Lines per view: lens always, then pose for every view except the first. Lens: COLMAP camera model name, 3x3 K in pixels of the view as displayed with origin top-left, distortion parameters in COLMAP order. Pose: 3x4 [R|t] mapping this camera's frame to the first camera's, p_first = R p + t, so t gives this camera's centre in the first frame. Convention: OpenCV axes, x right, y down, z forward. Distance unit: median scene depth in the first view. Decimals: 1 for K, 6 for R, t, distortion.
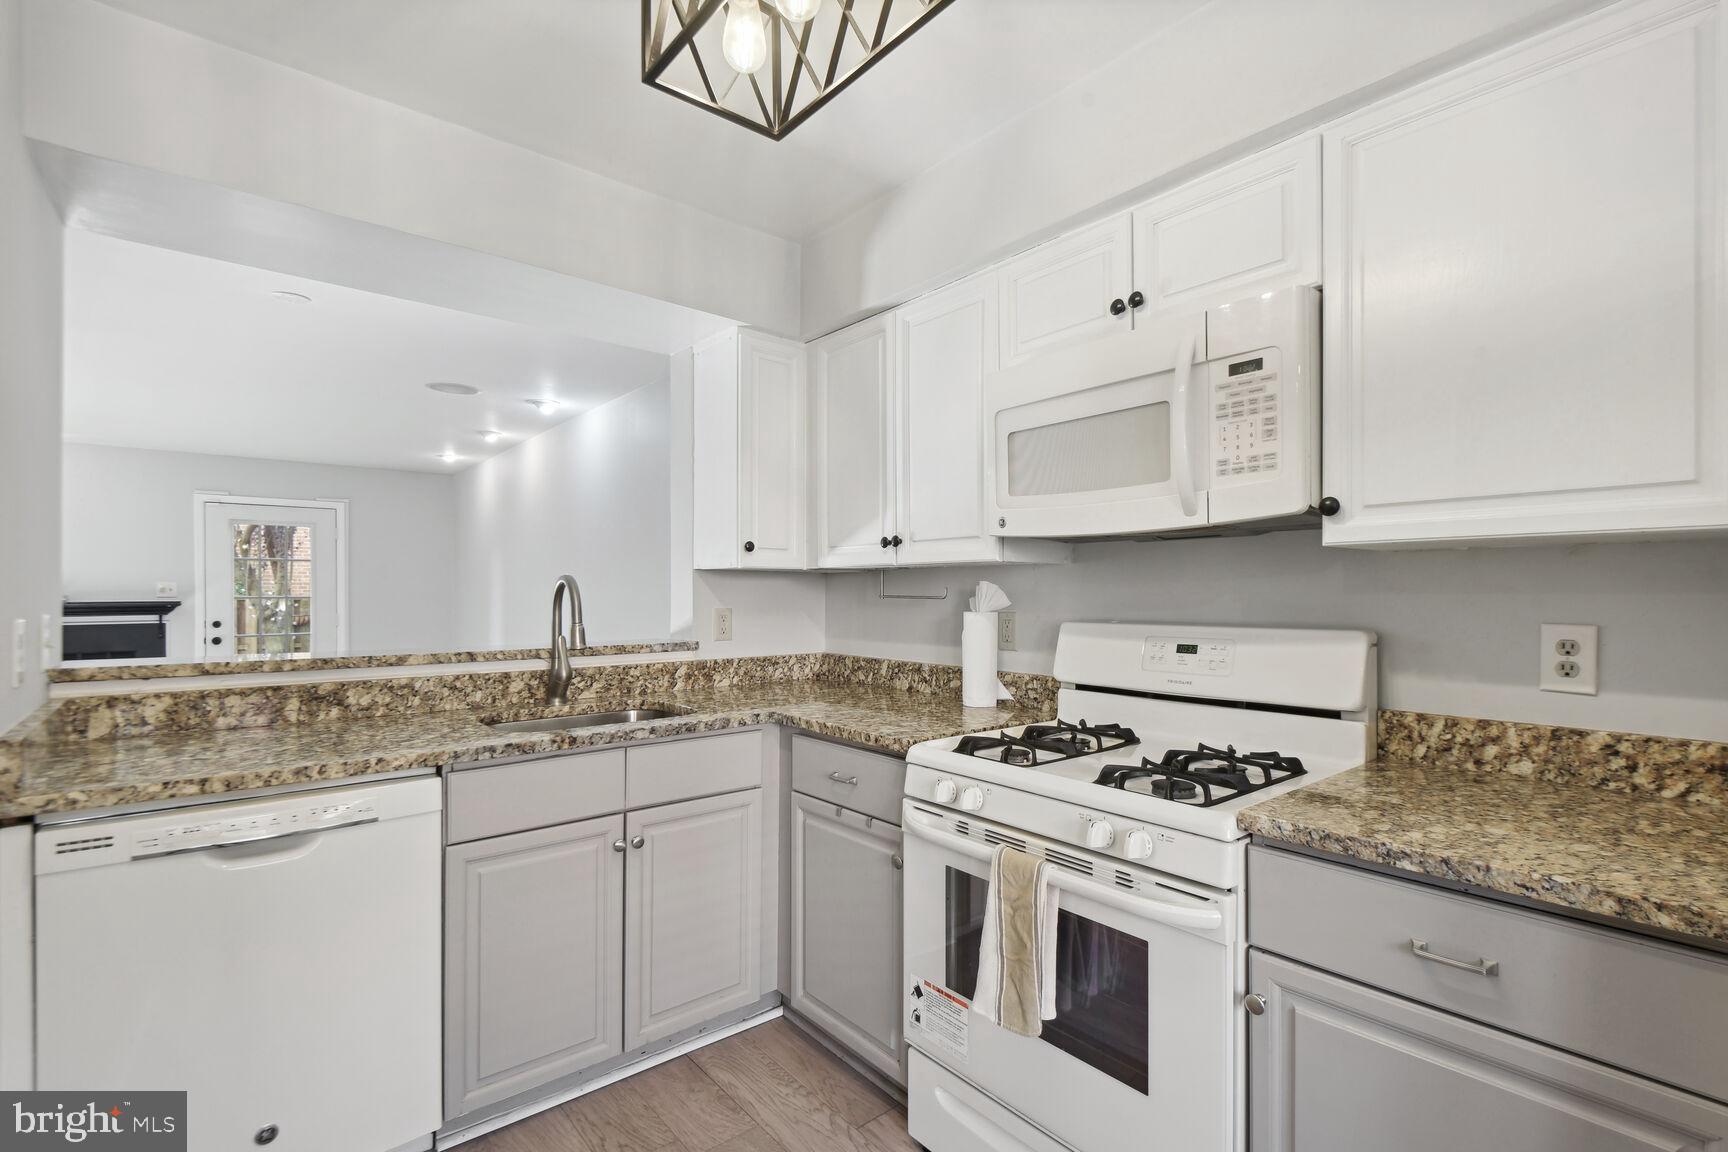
lens RADIAL K [[792.4, 0, 870.7], [0, 792.4, 596.9], [0, 0, 1]] dist [0.021276, -0.013789]
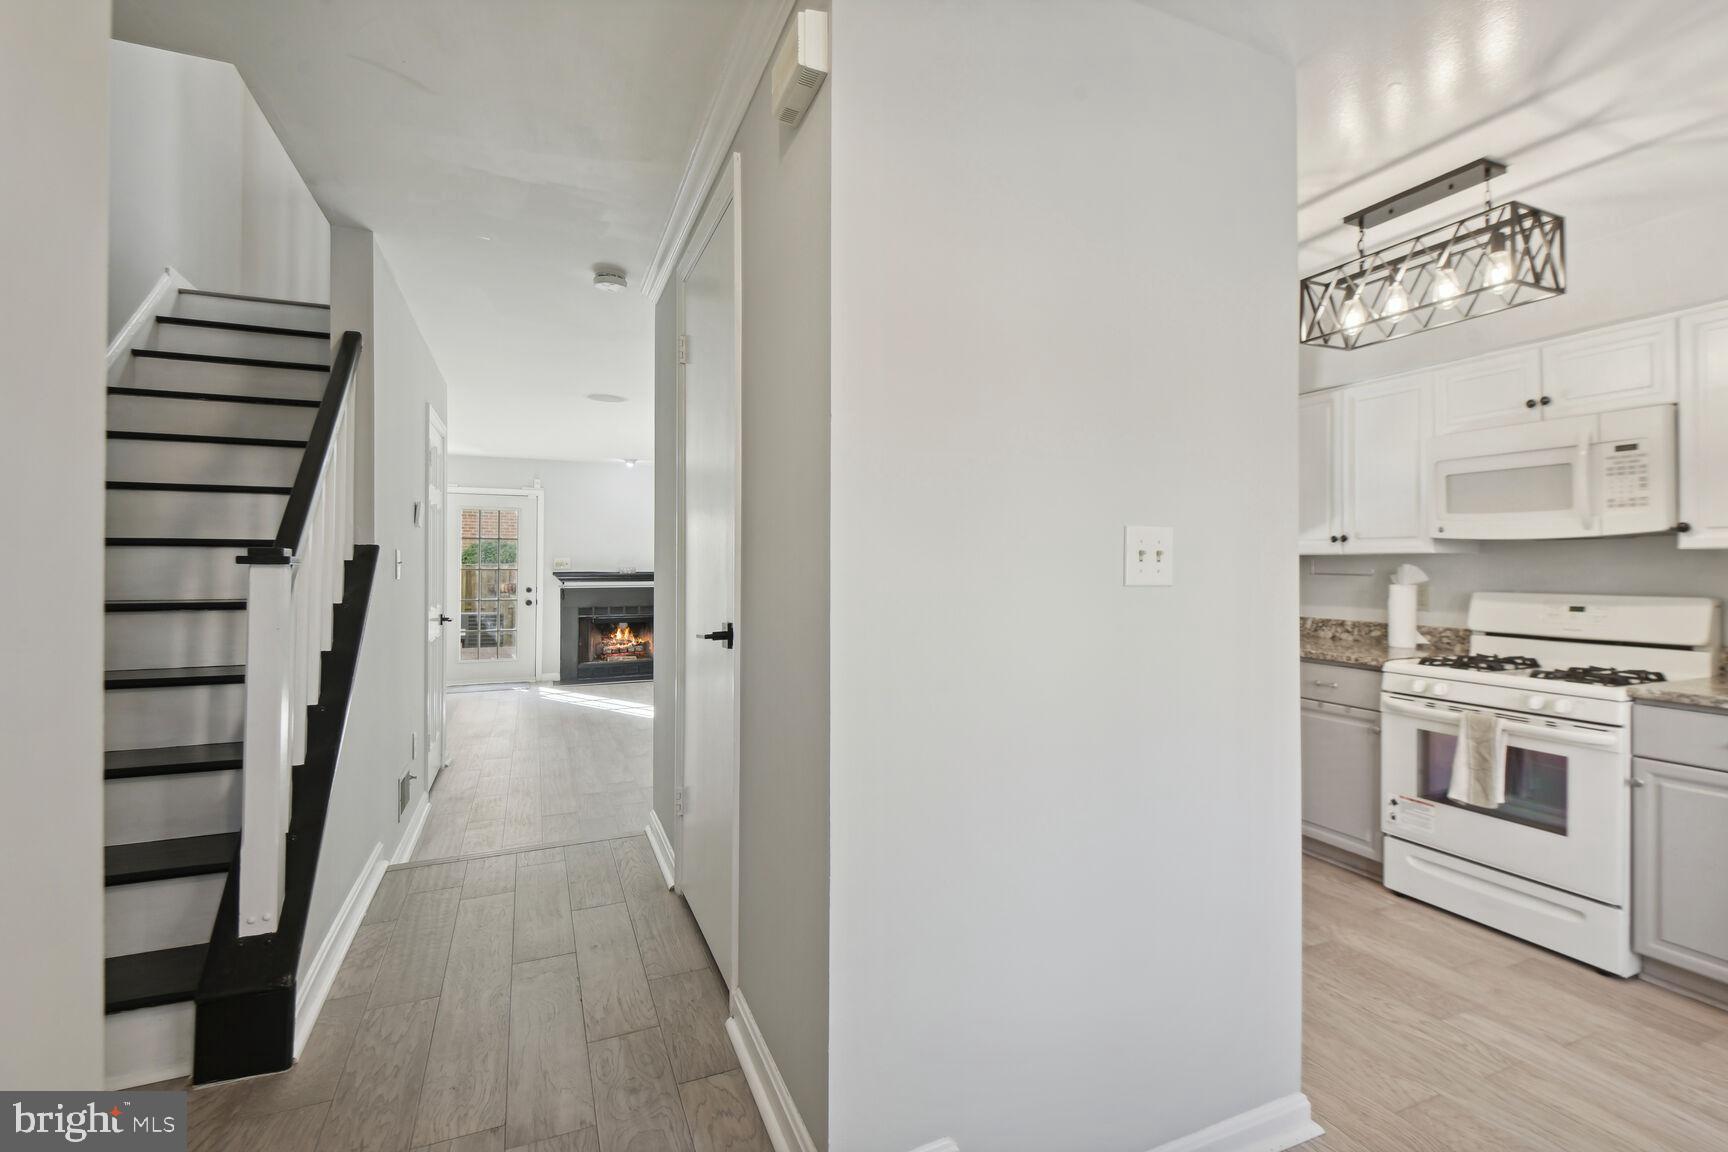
lens RADIAL K [[792.4, 0, 886.6], [0, 792.4, 562.9], [0, 0, 1]] dist [0.021276, -0.013789]
pose [[0.963660, 0.004358, -0.267095, -0.555480], [-0.006931, 0.999938, -0.008690, -0.003849], [0.267040, 0.010226, 0.963631, -0.997623]]
